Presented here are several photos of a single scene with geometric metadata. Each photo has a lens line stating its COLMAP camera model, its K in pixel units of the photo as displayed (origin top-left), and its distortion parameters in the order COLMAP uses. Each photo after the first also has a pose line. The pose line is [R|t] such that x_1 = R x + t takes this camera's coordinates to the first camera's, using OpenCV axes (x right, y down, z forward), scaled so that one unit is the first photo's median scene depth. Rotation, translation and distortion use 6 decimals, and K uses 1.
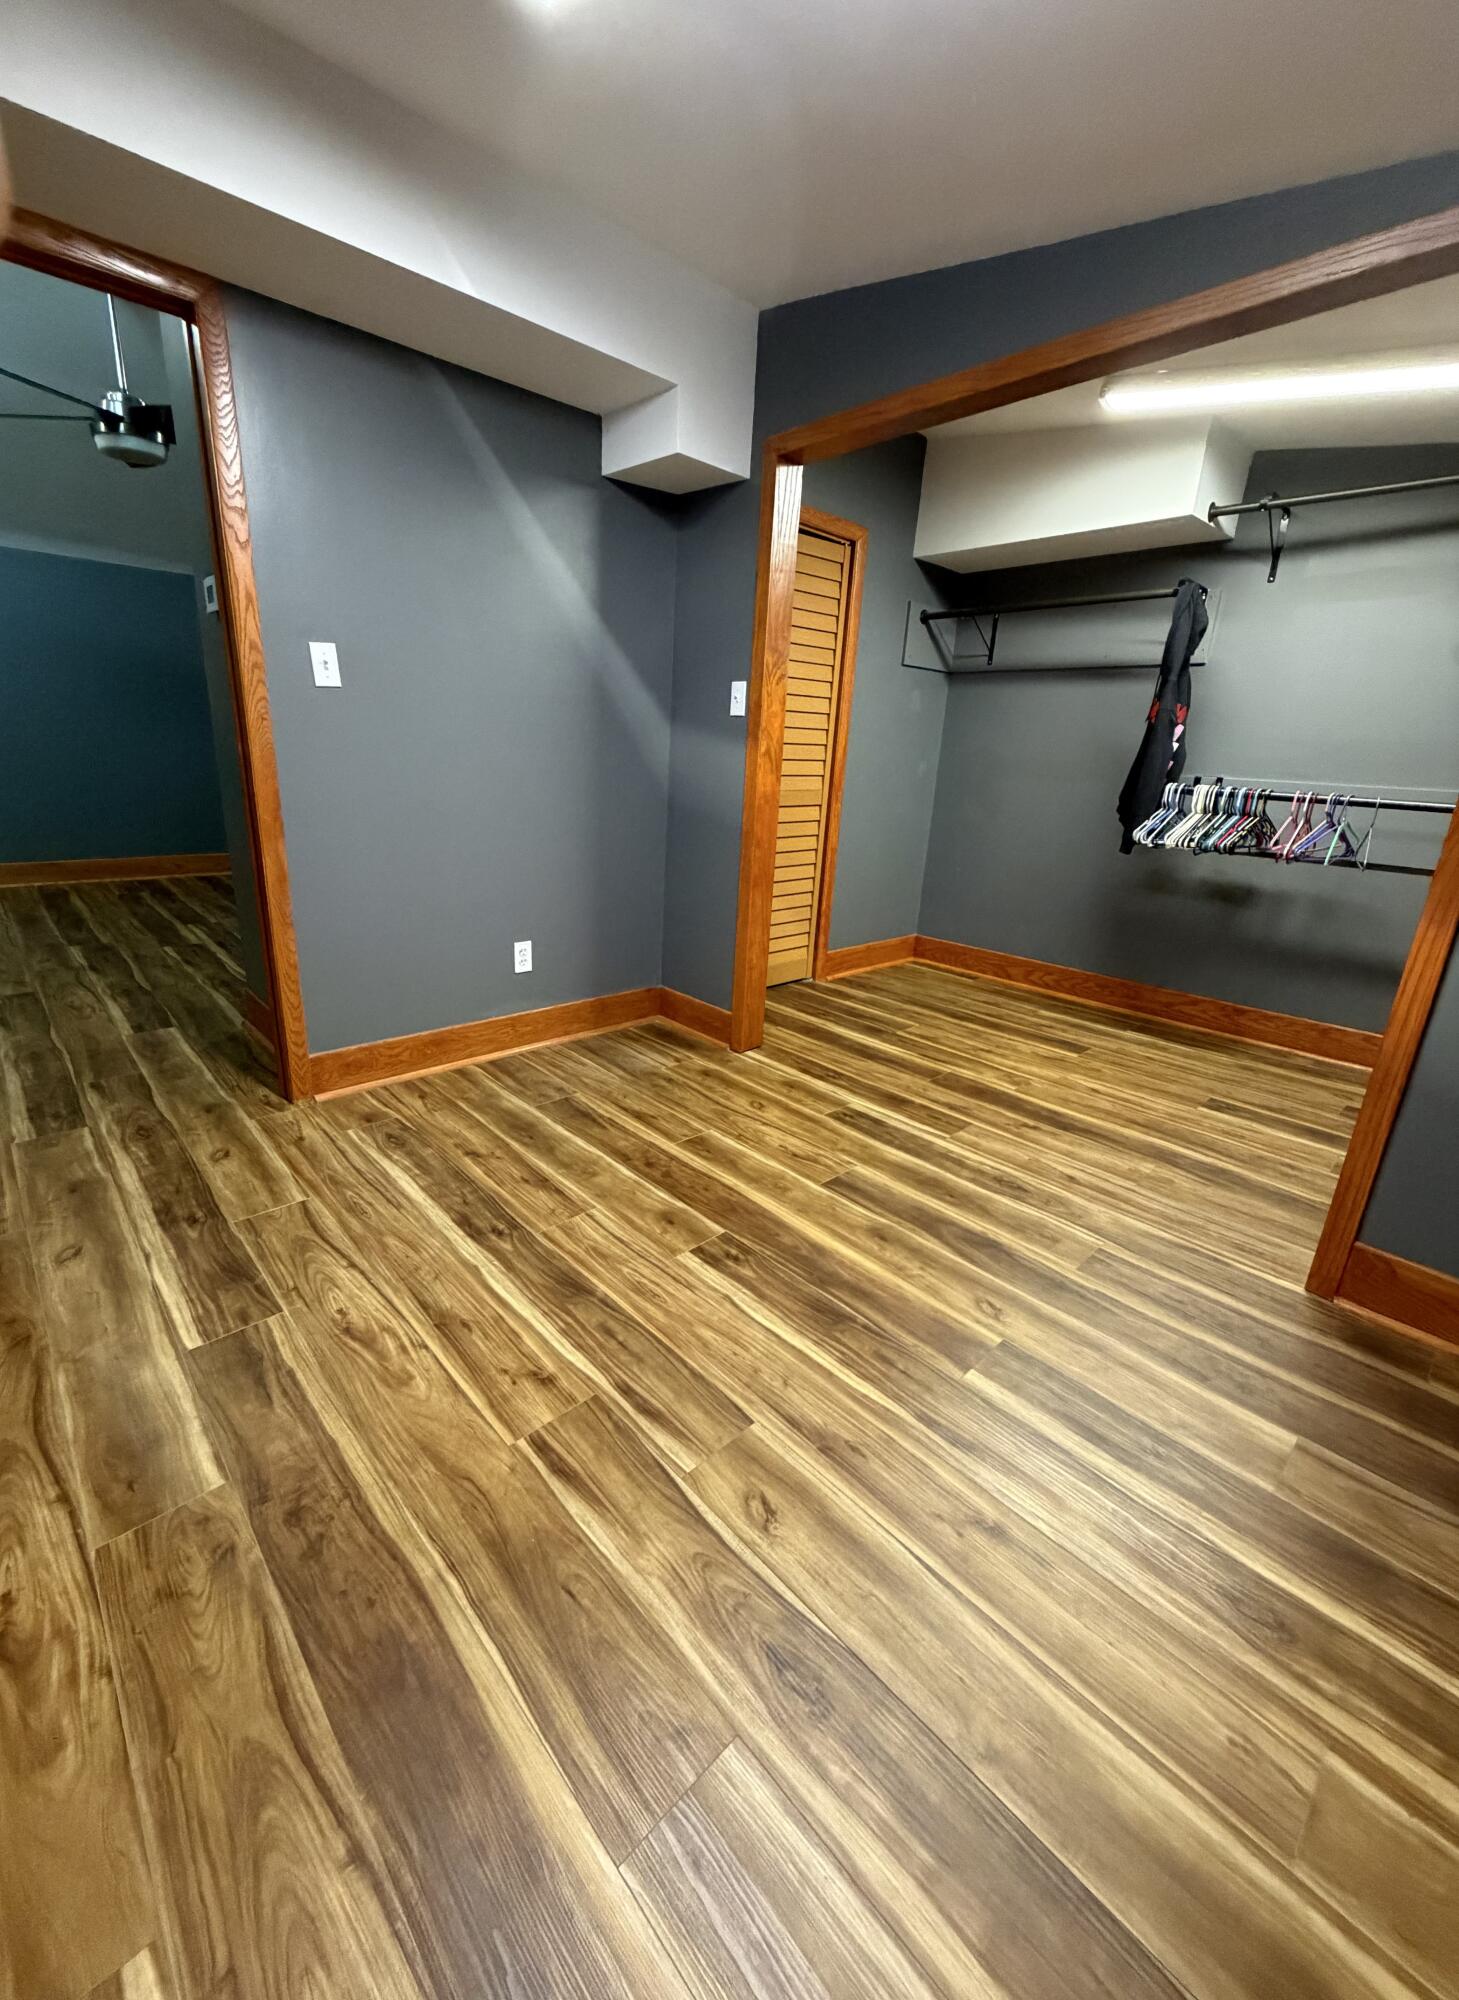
lens RADIAL K [[822.1, 0, 729.5], [0, 822.1, 1000.0], [0, 0, 1]] dist [-0.002216, -0.000336]
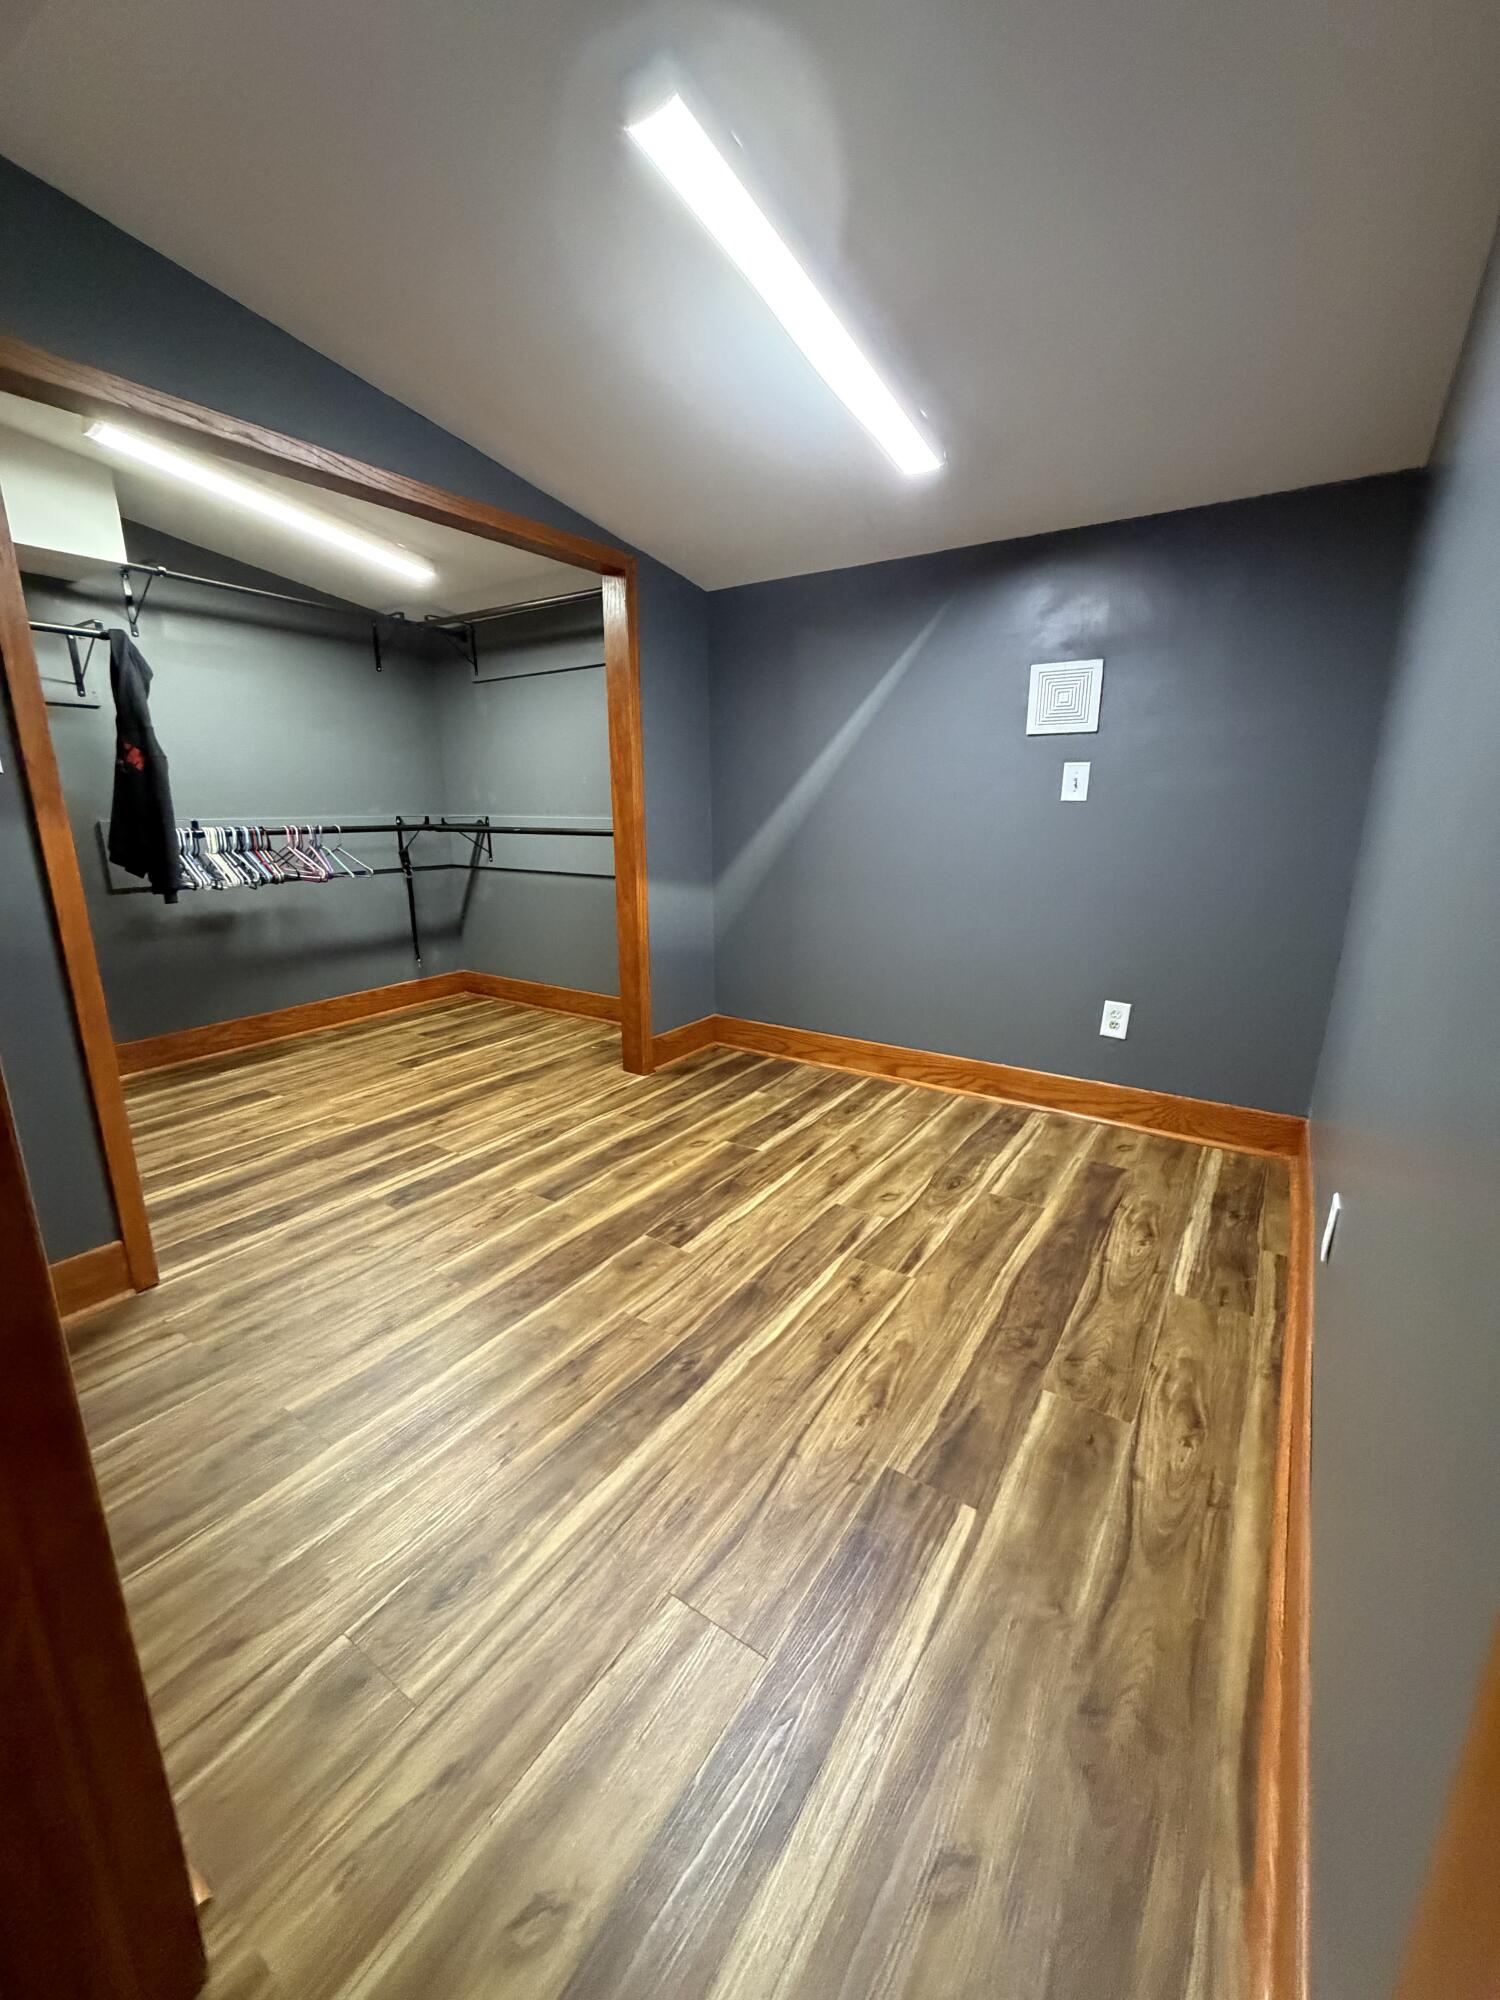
lens RADIAL K [[798.0, 0, 750.0], [0, 798.0, 1000.0], [0, 0, 1]] dist [-0.001022, 0.000107]
pose [[-0.235872, -0.279284, 0.930787, -1.025201], [0.277789, 0.898469, 0.339981, -0.364551], [-0.931234, 0.338755, -0.134341, 0.942476]]
